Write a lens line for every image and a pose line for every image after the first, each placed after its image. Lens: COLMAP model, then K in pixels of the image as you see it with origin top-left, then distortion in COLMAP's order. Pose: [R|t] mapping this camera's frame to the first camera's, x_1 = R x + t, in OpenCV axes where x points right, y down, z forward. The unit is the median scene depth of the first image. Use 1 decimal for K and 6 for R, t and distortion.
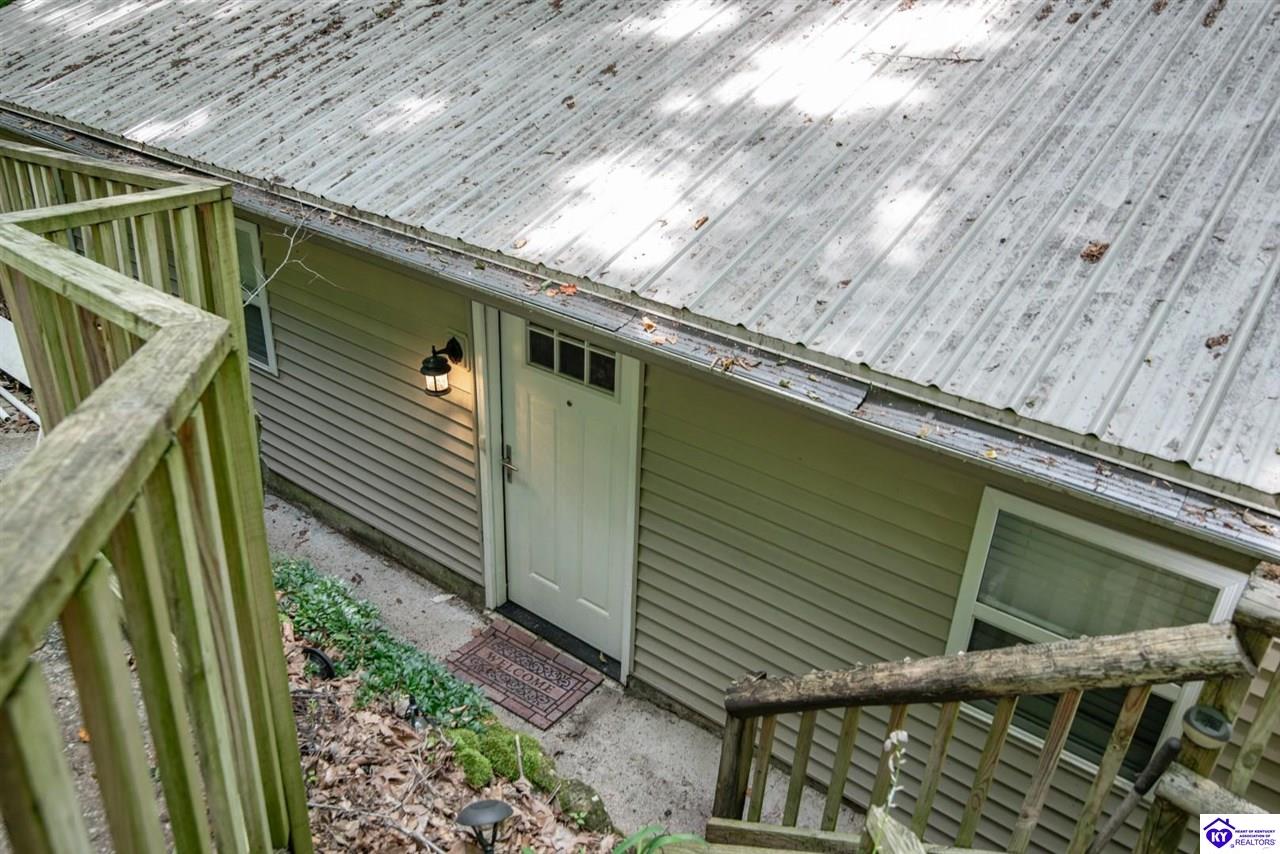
lens RADIAL K [[1014.0, 0, 640.0], [0, 1014.0, 427.0], [0, 0, 1]] dist [-0.000710, -0.000481]
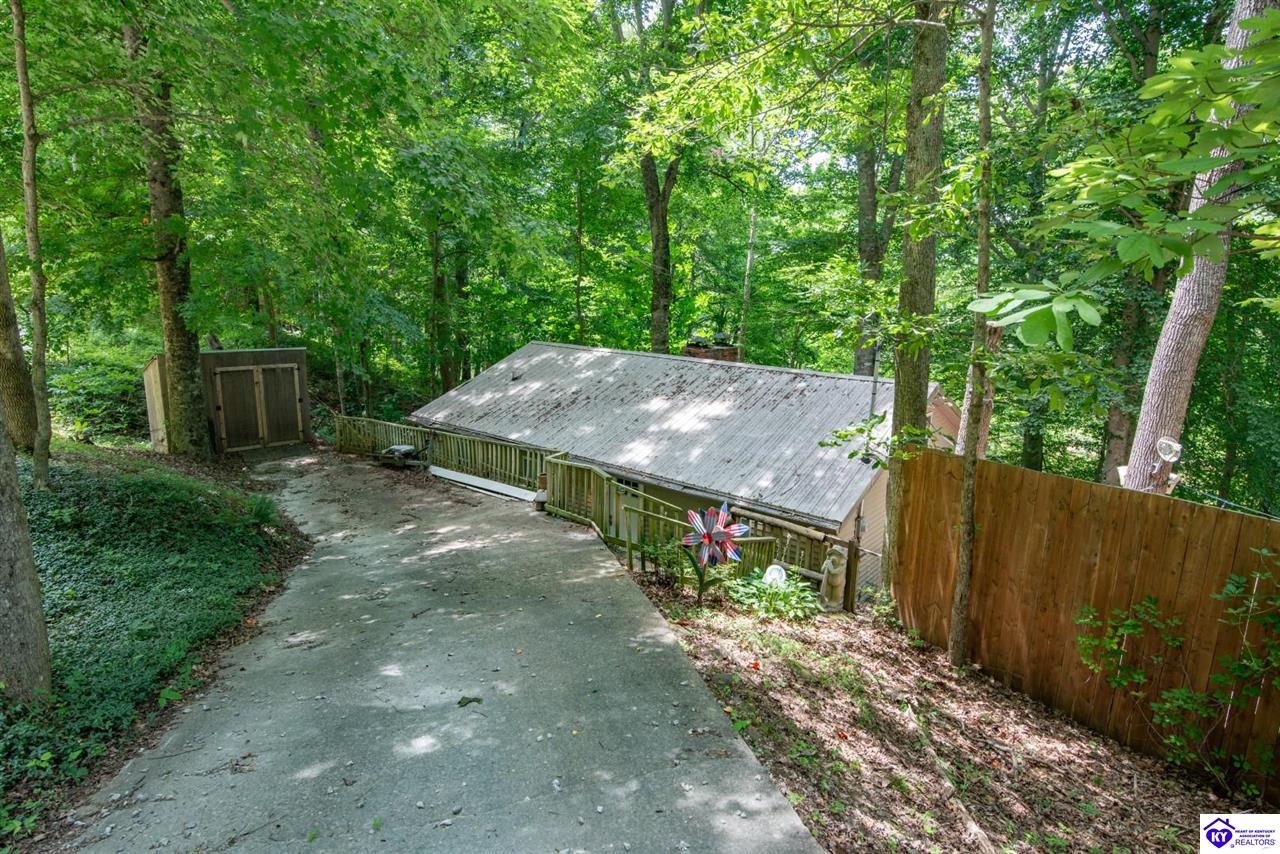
lens RADIAL K [[696.0, 0, 640.0], [0, 696.0, 427.0], [0, 0, 1]] dist [-0.002463, -0.000445]
pose [[0.998263, -0.026392, -0.052675, 0.164968], [0.012936, 0.970420, -0.241074, 0.448698], [0.057480, 0.239974, 0.969076, -2.177514]]
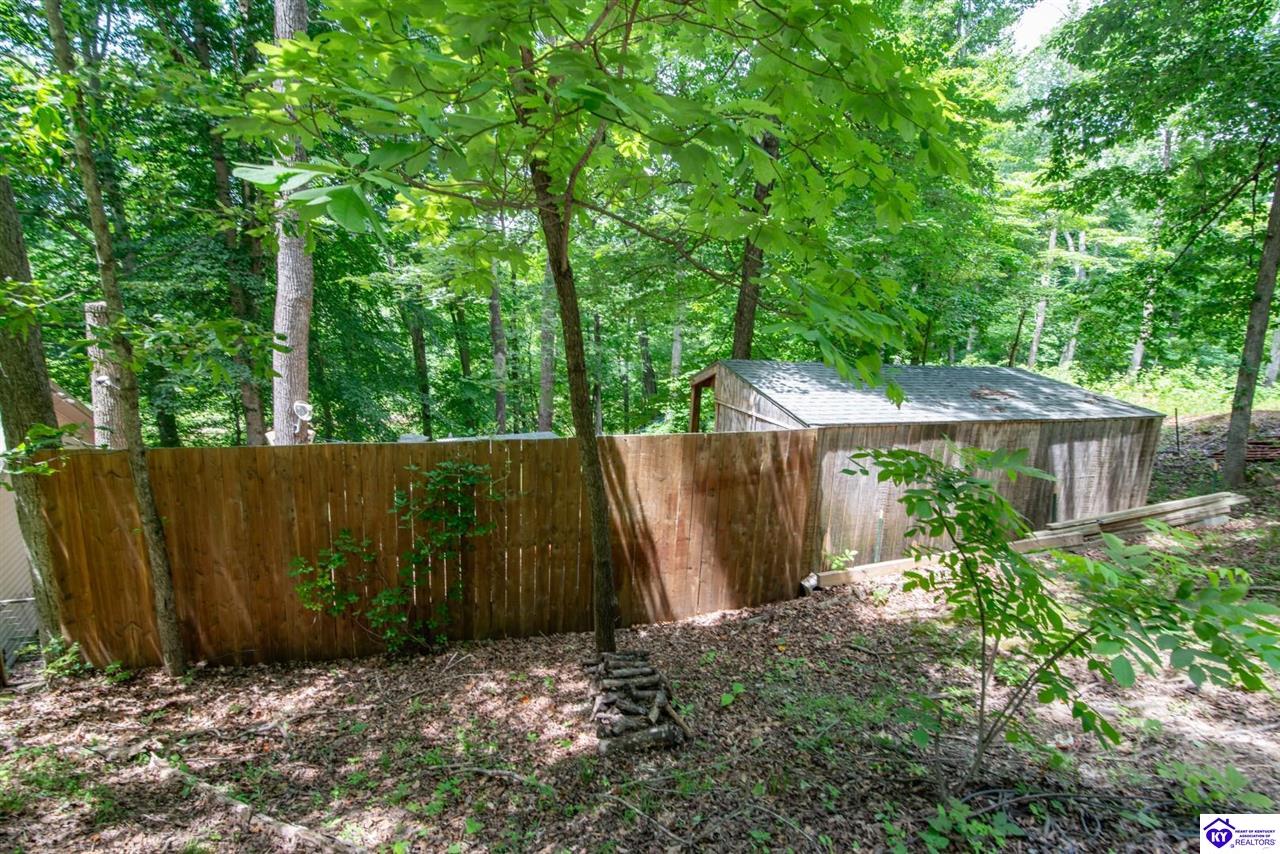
lens RADIAL K [[599.9, 0, 640.0], [0, 599.9, 427.0], [0, 0, 1]] dist [-0.004866, -0.000642]
pose [[0.394584, -0.213707, 0.893662, 0.167487], [0.374539, 0.925521, 0.055953, 0.408303], [-0.839061, 0.312633, 0.445238, -1.942122]]
